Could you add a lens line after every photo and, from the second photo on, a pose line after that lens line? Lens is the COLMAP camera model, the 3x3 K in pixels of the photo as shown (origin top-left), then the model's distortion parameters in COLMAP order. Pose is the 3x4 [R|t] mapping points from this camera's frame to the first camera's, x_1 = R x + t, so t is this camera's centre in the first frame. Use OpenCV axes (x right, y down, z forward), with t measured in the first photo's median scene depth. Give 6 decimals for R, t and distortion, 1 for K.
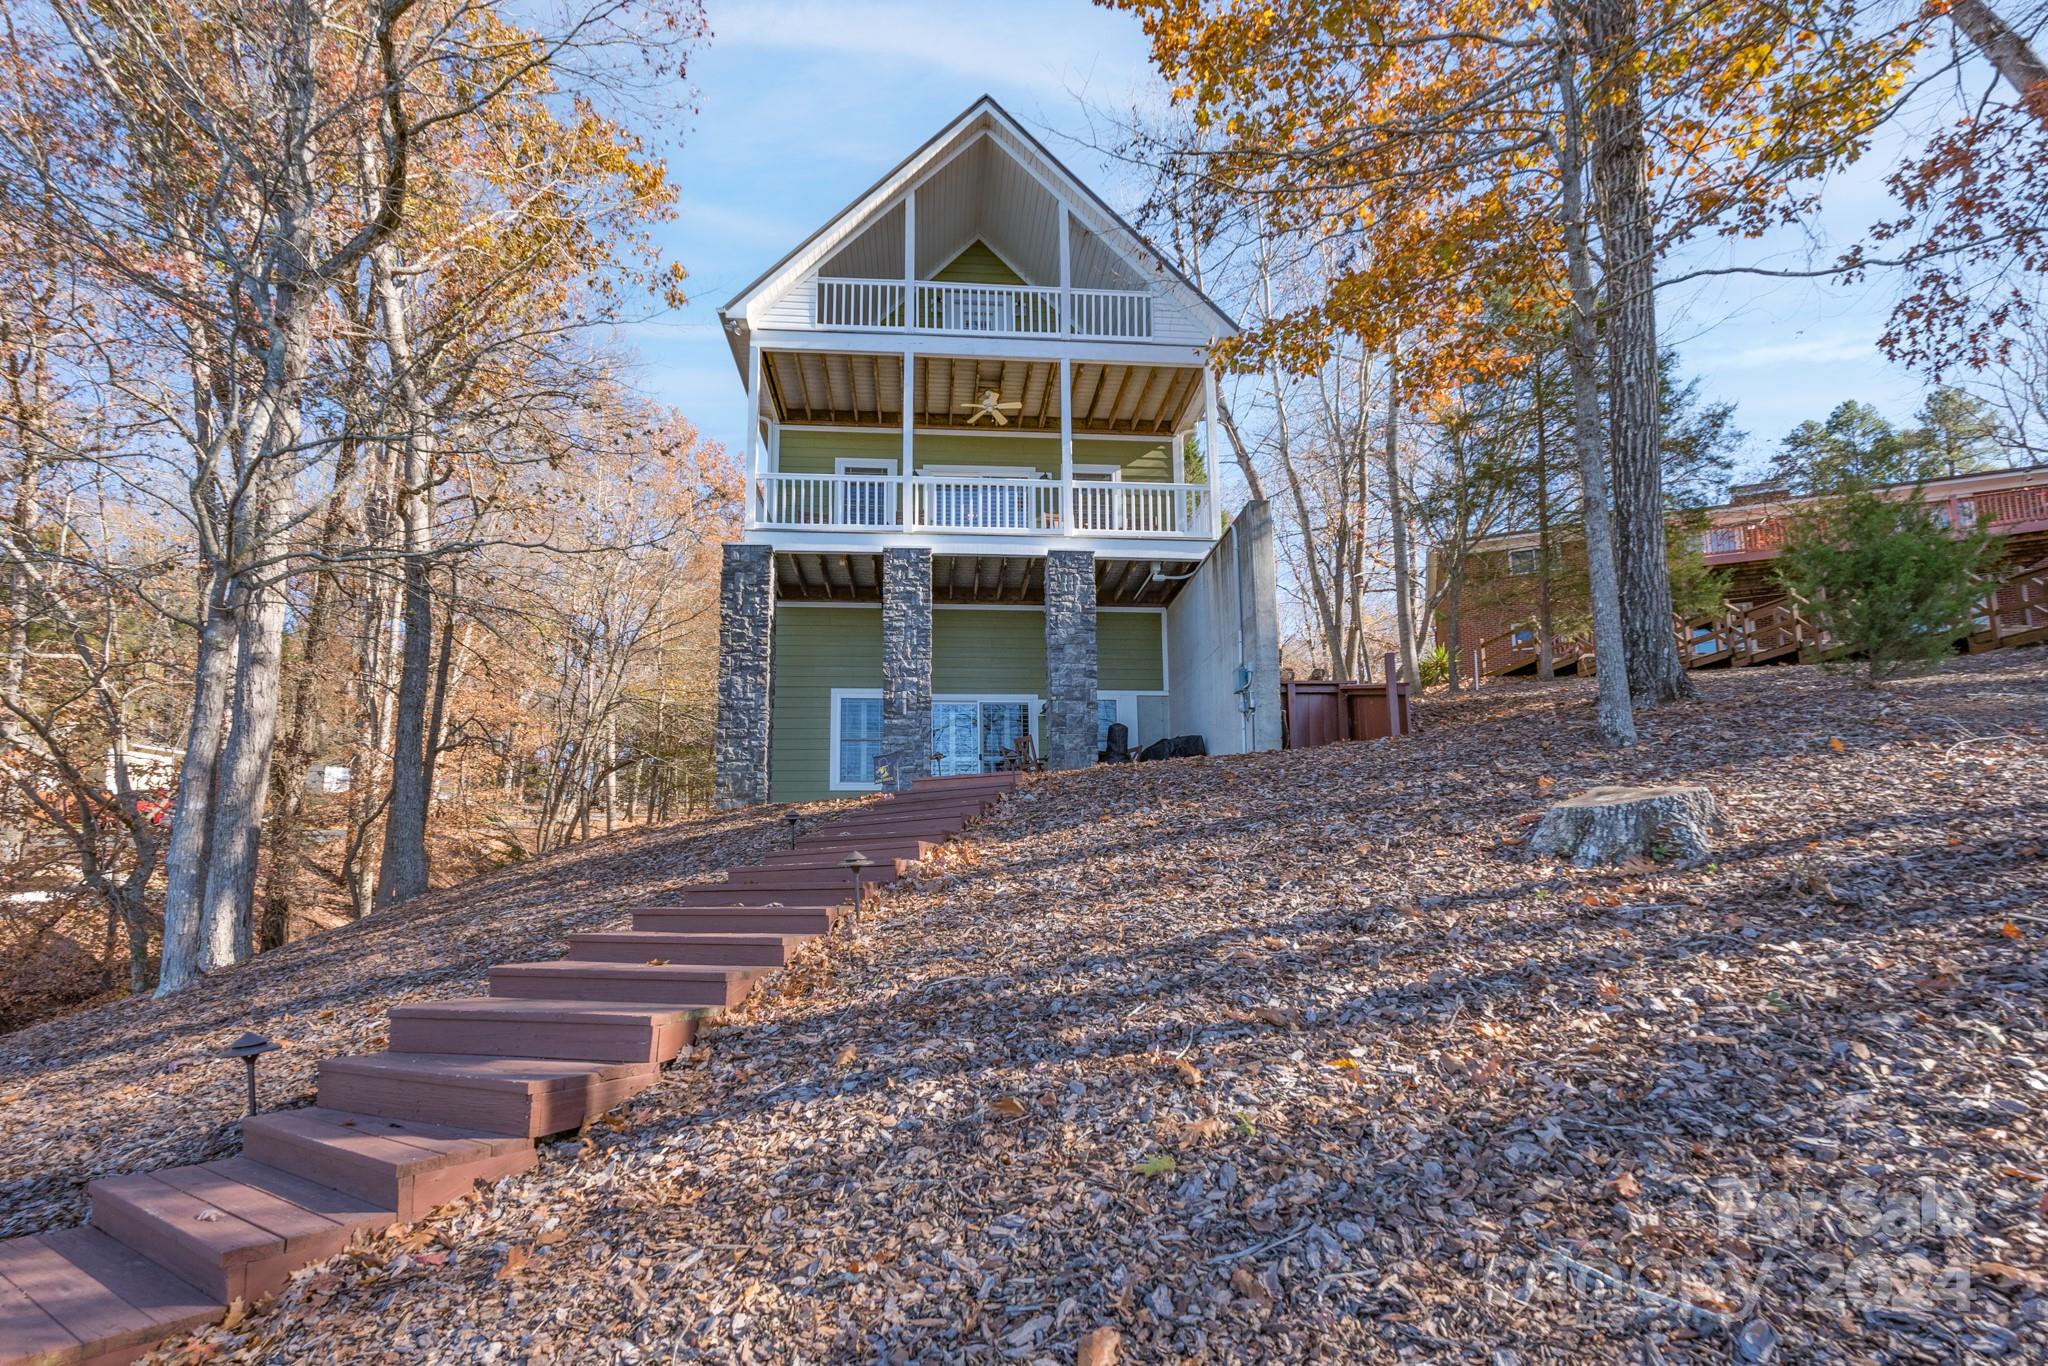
lens RADIAL K [[964.4, 0, 1024.0], [0, 964.4, 683.0], [0, 0, 1]] dist [-0.000240, -0.000005]
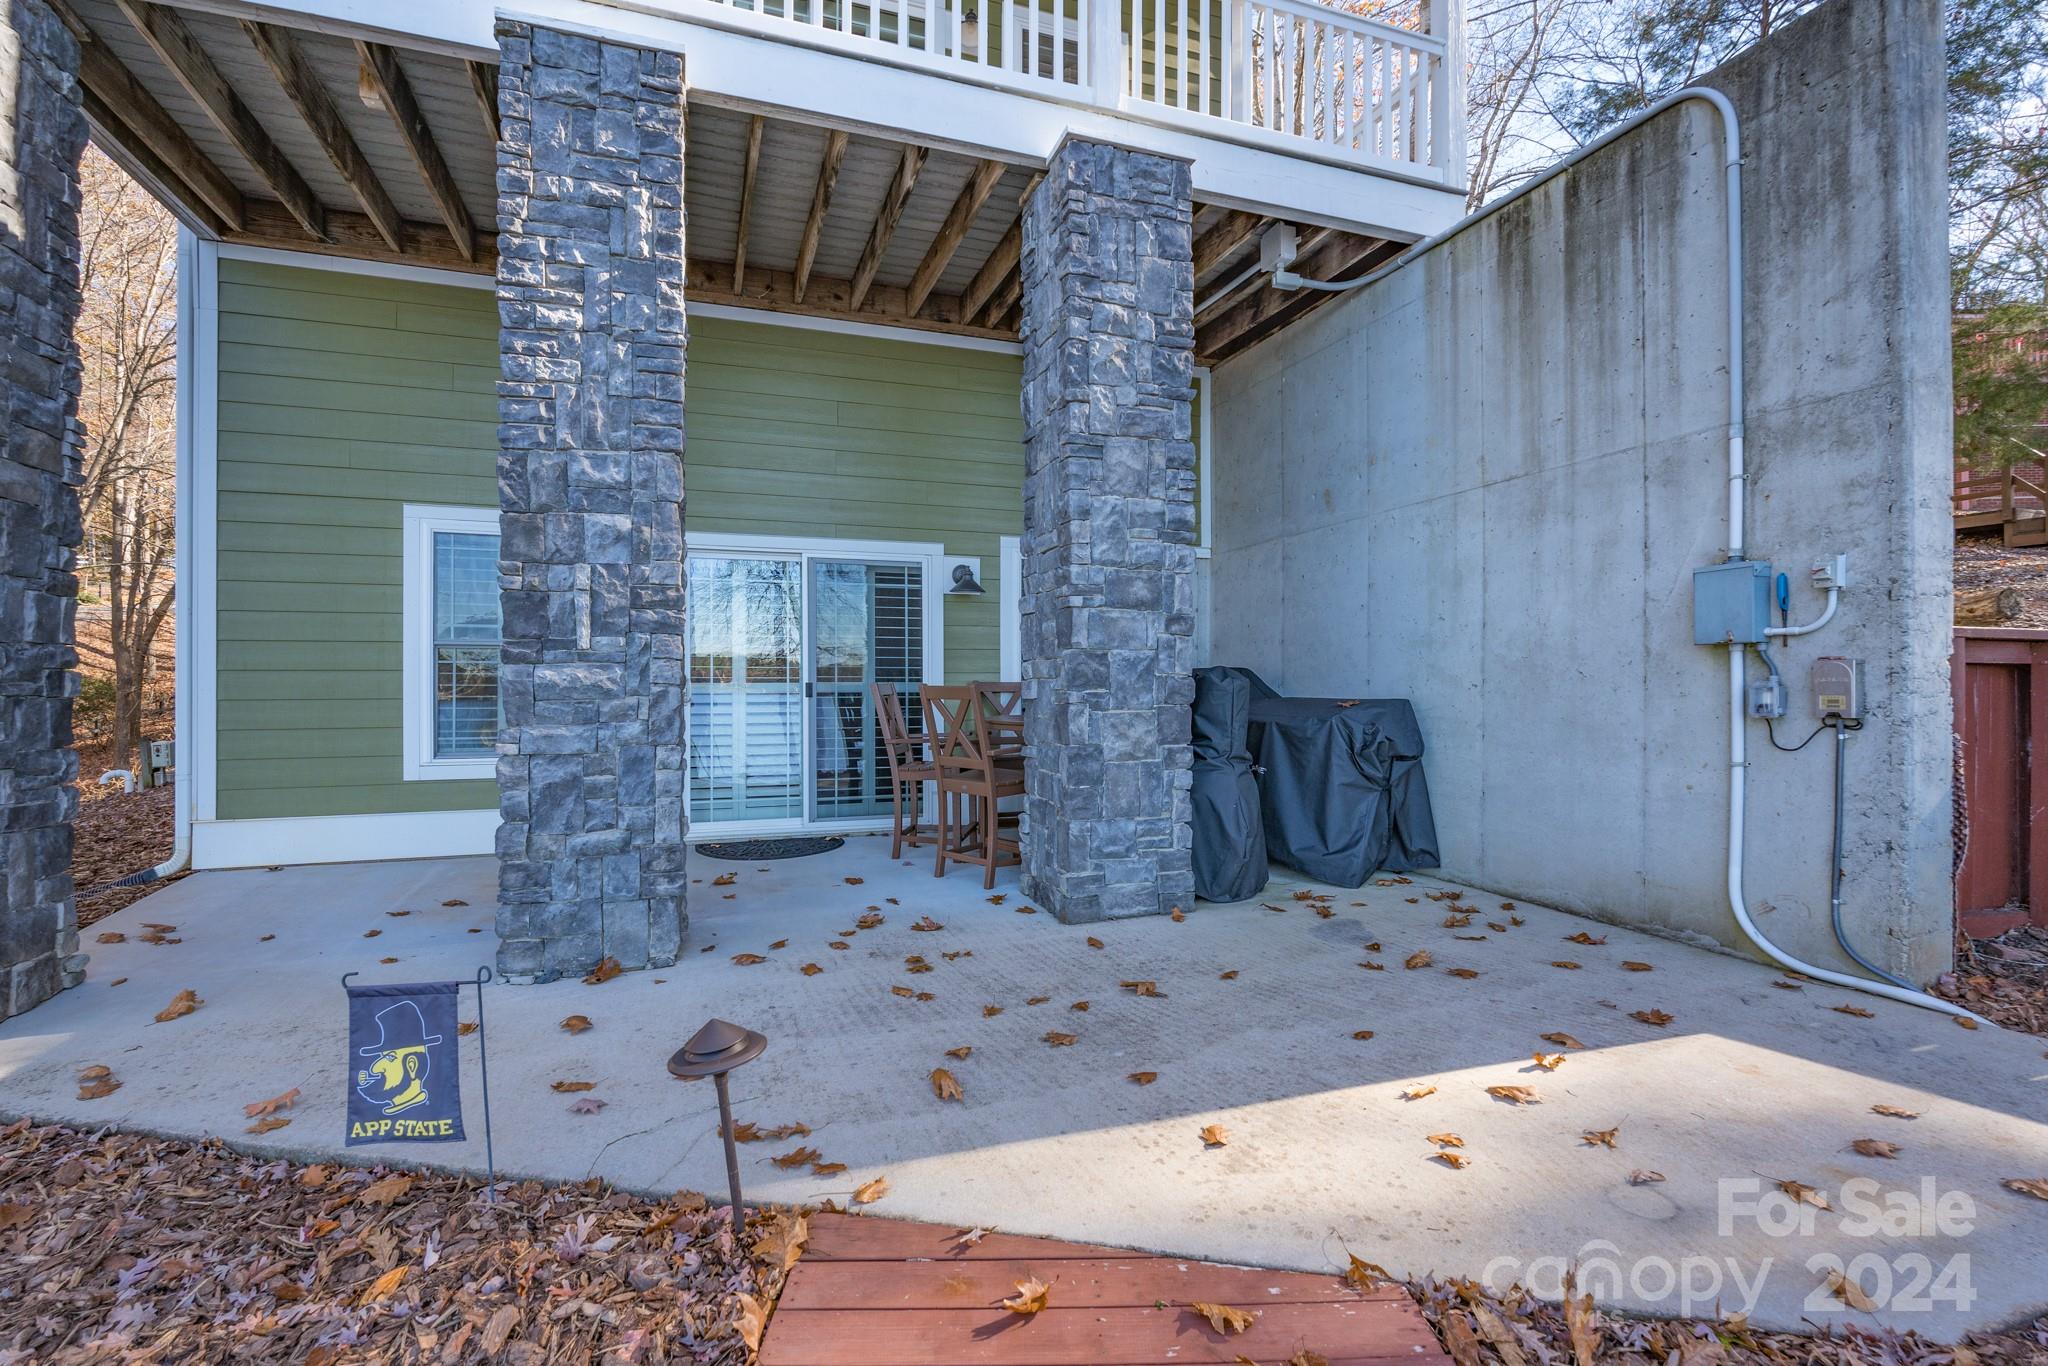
lens RADIAL K [[953.4, 0, 1024.0], [0, 953.4, 683.0], [0, 0, 1]] dist [0.001665, 0.000102]
pose [[0.971151, 0.019471, 0.237669, -0.059592], [-0.071177, 0.974898, 0.210969, -0.024006], [-0.227595, -0.221800, 0.948159, 0.652145]]
